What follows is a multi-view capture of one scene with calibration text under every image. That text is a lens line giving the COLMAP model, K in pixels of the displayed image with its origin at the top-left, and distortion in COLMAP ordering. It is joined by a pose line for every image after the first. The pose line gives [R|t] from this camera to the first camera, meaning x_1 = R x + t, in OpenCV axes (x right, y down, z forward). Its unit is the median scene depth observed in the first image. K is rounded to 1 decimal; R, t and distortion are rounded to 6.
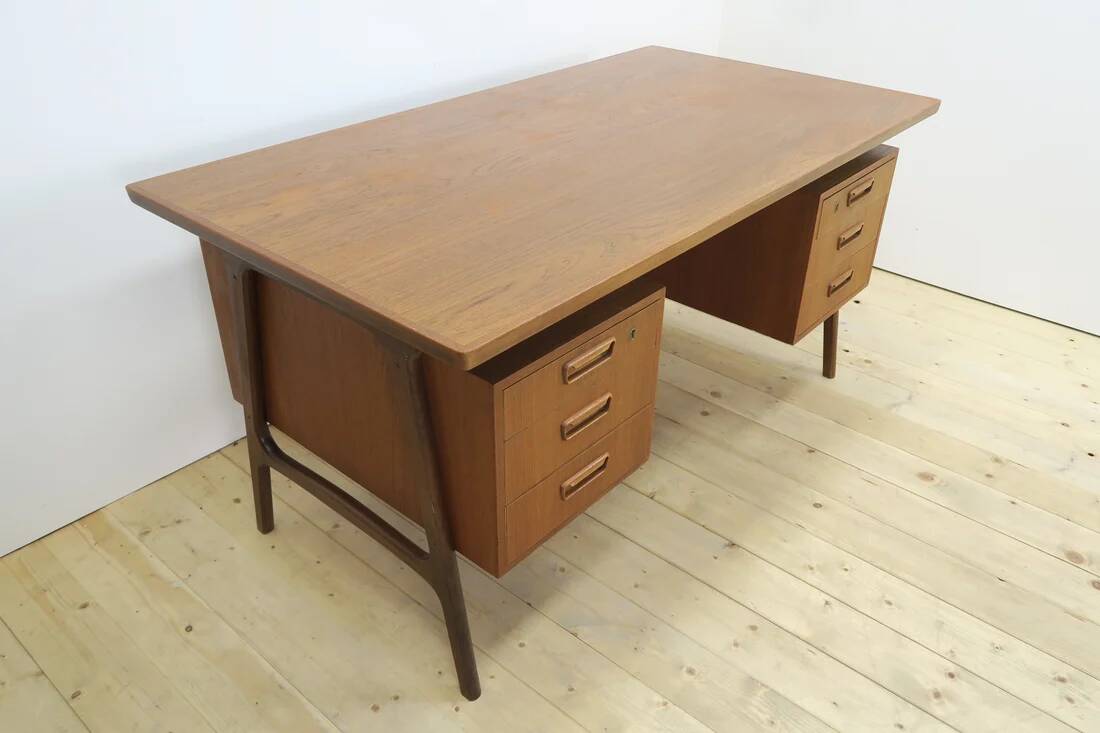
lens RADIAL K [[876.3, 0, 552.6], [0, 876.3, 366.1], [0, 0, 1]] dist [-0.000817, -0.008508]
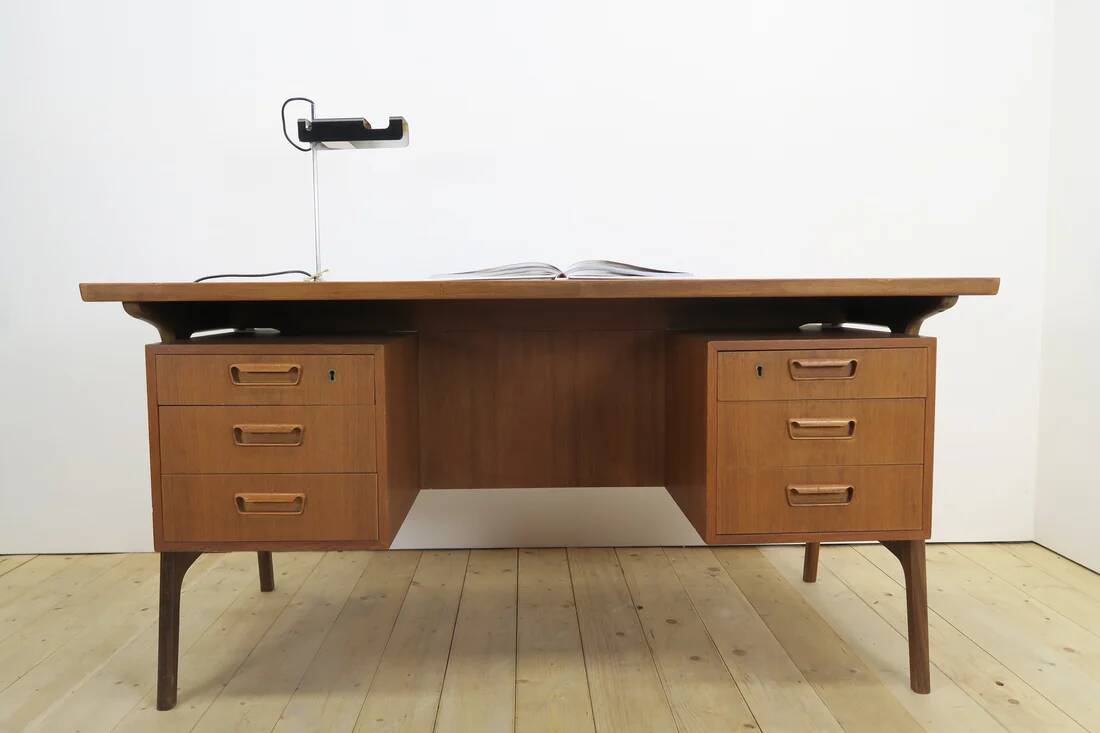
lens RADIAL K [[876.3, 0, 550.2], [0, 876.3, 364.7], [0, 0, 1]] dist [-0.000817, -0.008508]
pose [[0.675472, 0.041140, -0.736238, 0.857450], [-0.375545, 0.878446, -0.295463, 0.136354], [0.634590, 0.476067, 0.608815, 0.412967]]
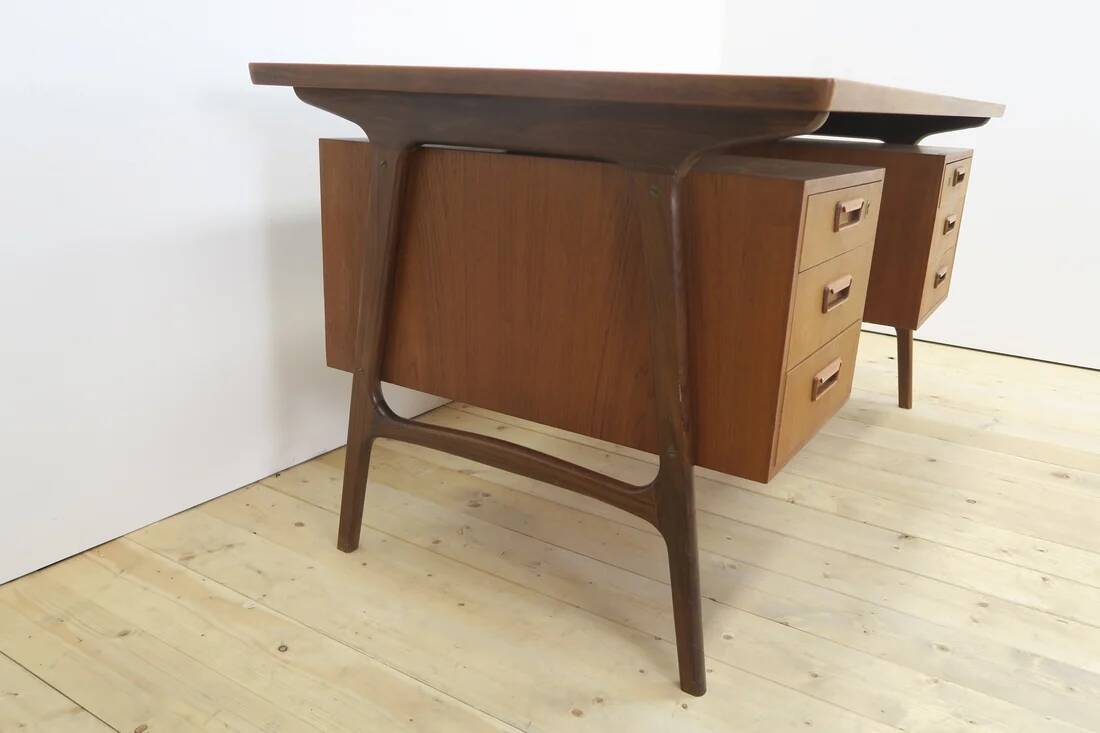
lens RADIAL K [[876.3, 0, 550.9], [0, 876.3, 364.2], [0, 0, 1]] dist [-0.000817, -0.008508]
pose [[0.987857, -0.018200, 0.154296, -0.289630], [0.056994, 0.966331, -0.250909, 0.254972], [-0.144535, 0.256656, 0.955635, 0.202164]]
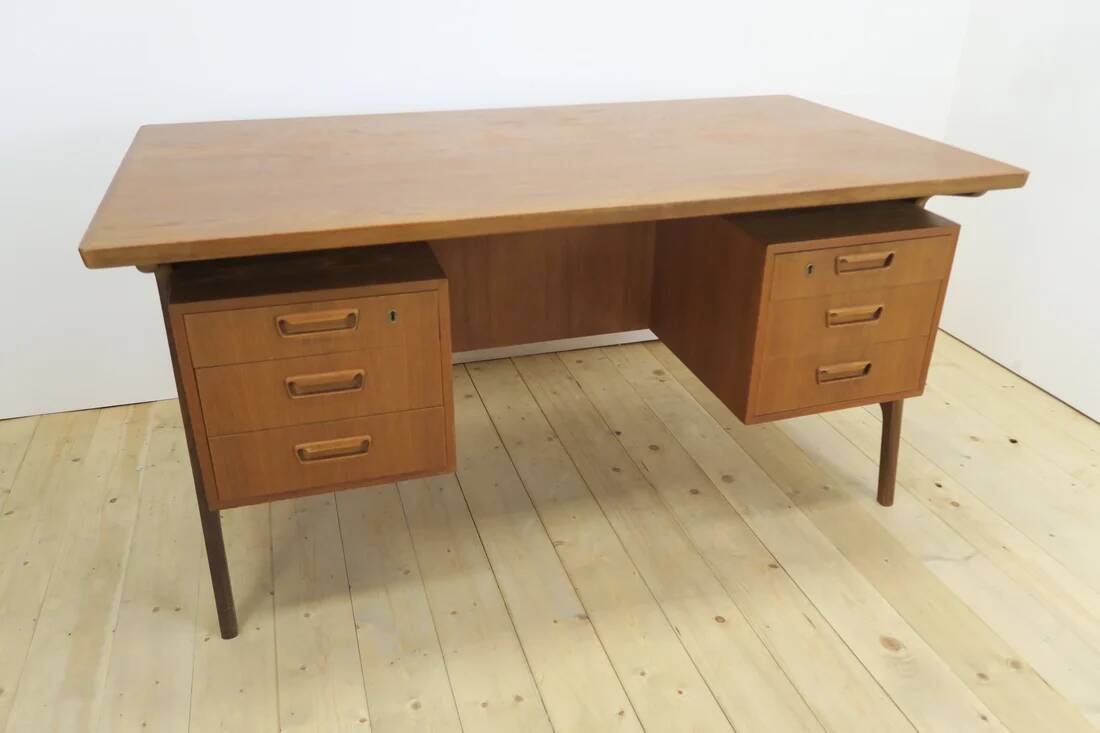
lens RADIAL K [[876.3, 0, 551.5], [0, 876.3, 366.2], [0, 0, 1]] dist [-0.000817, -0.008508]
pose [[0.849718, 0.231051, -0.473914, 0.575465], [-0.275865, 0.960840, -0.026175, -0.005261], [0.449307, 0.152977, 0.880182, 0.190655]]
